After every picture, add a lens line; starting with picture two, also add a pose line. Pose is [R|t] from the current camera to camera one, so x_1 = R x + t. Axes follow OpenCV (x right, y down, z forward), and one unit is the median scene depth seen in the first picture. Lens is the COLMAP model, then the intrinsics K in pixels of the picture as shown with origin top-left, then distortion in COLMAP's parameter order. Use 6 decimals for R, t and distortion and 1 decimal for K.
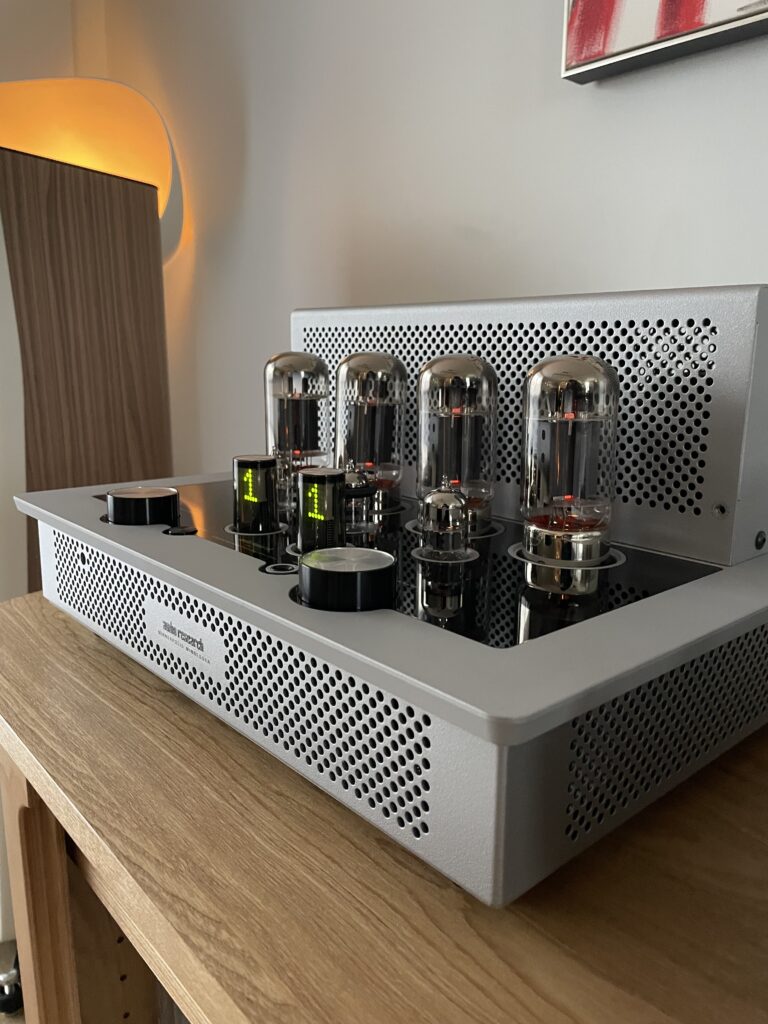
lens RADIAL K [[783.0, 0, 385.9], [0, 783.0, 501.8], [0, 0, 1]] dist [0.078864, -0.111755]
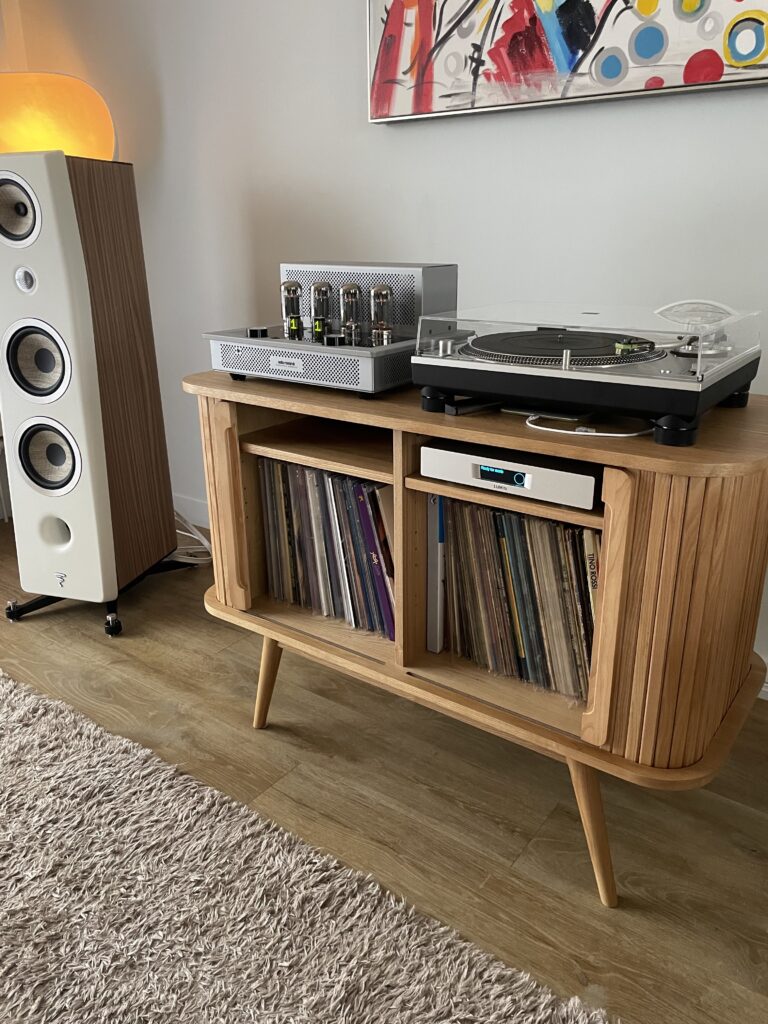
lens RADIAL K [[783.0, 0, 385.9], [0, 783.0, 501.8], [0, 0, 1]] dist [0.078864, -0.111755]
pose [[0.974325, -0.087793, 0.207324, -0.584272], [0.057993, 0.987631, 0.145677, 0.281944], [-0.217549, -0.129913, 0.967365, -2.657054]]
